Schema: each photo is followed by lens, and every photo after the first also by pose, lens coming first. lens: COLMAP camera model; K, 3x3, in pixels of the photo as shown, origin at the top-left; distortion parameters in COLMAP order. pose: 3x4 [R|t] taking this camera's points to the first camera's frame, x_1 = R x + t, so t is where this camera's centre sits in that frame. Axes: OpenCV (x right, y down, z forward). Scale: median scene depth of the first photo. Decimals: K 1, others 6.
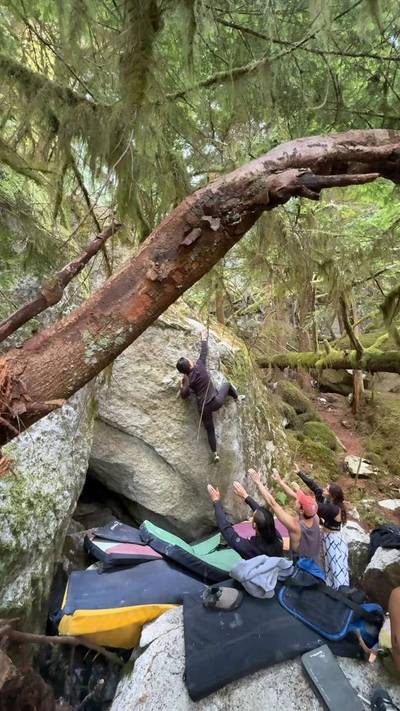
lens RADIAL K [[318.0, 0, 199.7], [0, 318.0, 353.3], [0, 0, 1]] dist [-0.002719, -0.000209]
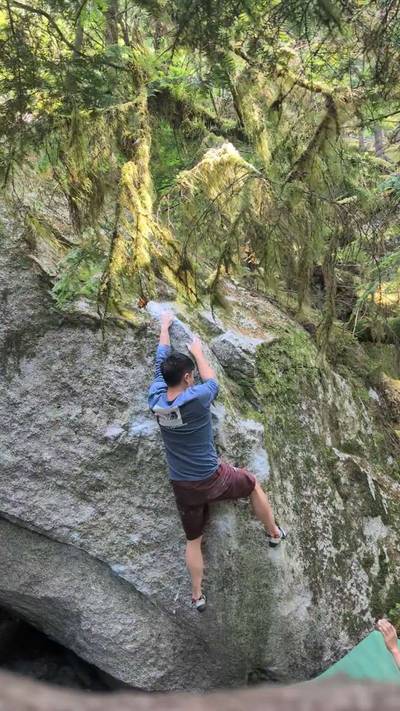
lens RADIAL K [[634.8, 0, 197.2], [0, 634.8, 356.0], [0, 0, 1]] dist [0.066290, -0.160216]
pose [[0.971065, -0.123520, -0.204389, 0.242282], [0.142273, 0.986613, 0.079704, -0.093348], [0.191807, -0.106477, 0.975640, 0.065389]]
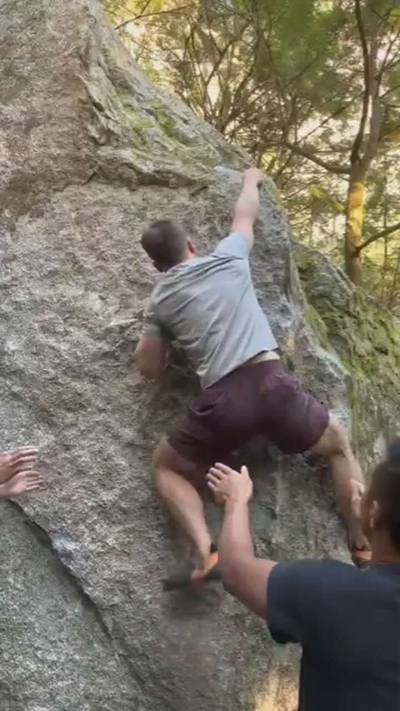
lens RADIAL K [[623.8, 0, 200.2], [0, 623.8, 352.9], [0, 0, 1]] dist [0.060437, -0.070635]
pose [[0.972545, 0.014415, -0.232266, 0.119109], [-0.083347, 0.953445, -0.289820, 0.290268], [0.217275, 0.301222, 0.928470, 0.444780]]
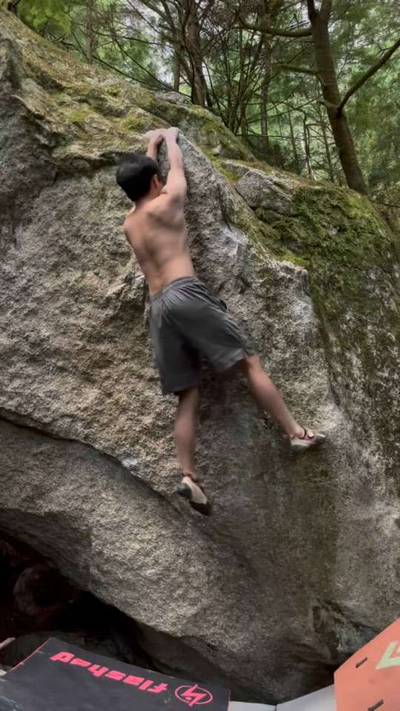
lens RADIAL K [[593.9, 0, 200.2], [0, 593.9, 353.3], [0, 0, 1]] dist [0.067909, -0.095617]
pose [[0.896368, -0.238685, -0.373569, 0.254932], [0.210192, 0.970765, -0.115905, 0.274098], [0.390312, 0.025373, 0.920333, 0.350384]]
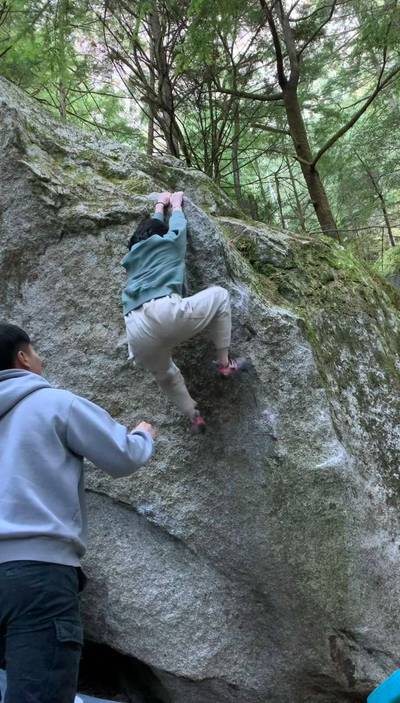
lens RADIAL K [[594.2, 0, 240.9], [0, 594.2, 346.4], [0, 0, 1]] dist [0.107909, -0.210816]
pose [[0.920674, -0.299227, -0.250643, 0.233339], [0.262819, 0.949979, -0.168719, 0.266857], [0.288591, 0.089462, 0.953264, 0.290591]]
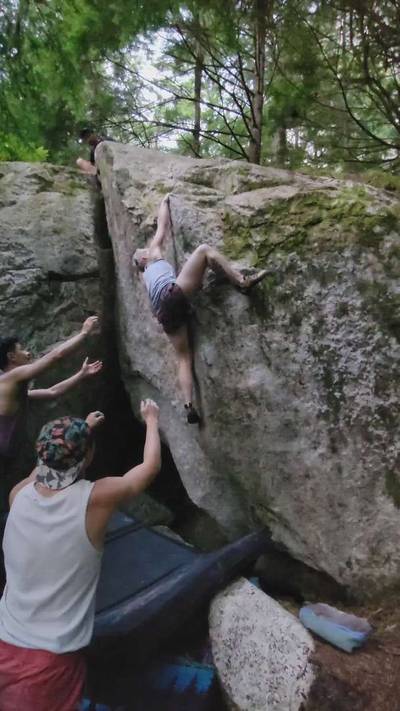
lens RADIAL K [[381.0, 0, 200.0], [0, 381.0, 356.8], [0, 0, 1]] dist [-0.002047, -0.000072]
pose [[0.422641, -0.241591, -0.873504, 0.606022], [0.193908, 0.965602, -0.173241, 0.355684], [0.885310, -0.096161, 0.454949, 0.693107]]
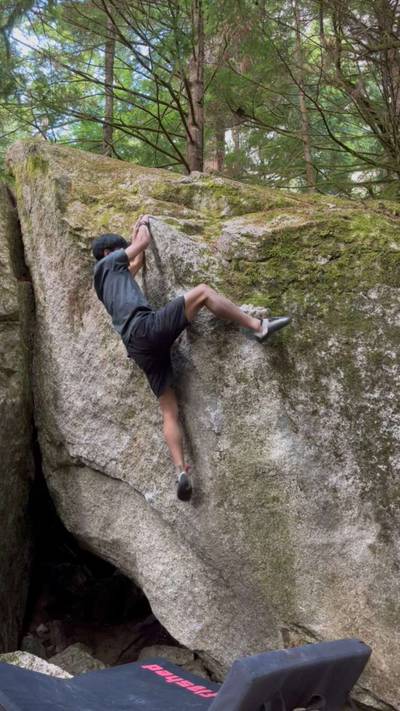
lens RADIAL K [[593.9, 0, 200.2], [0, 593.9, 353.3], [0, 0, 1]] dist [0.067909, -0.095617]
pose [[0.568751, -0.379774, -0.729585, 0.627795], [0.245346, 0.924974, -0.290221, 0.379622], [0.785066, -0.013937, 0.619256, 0.517247]]
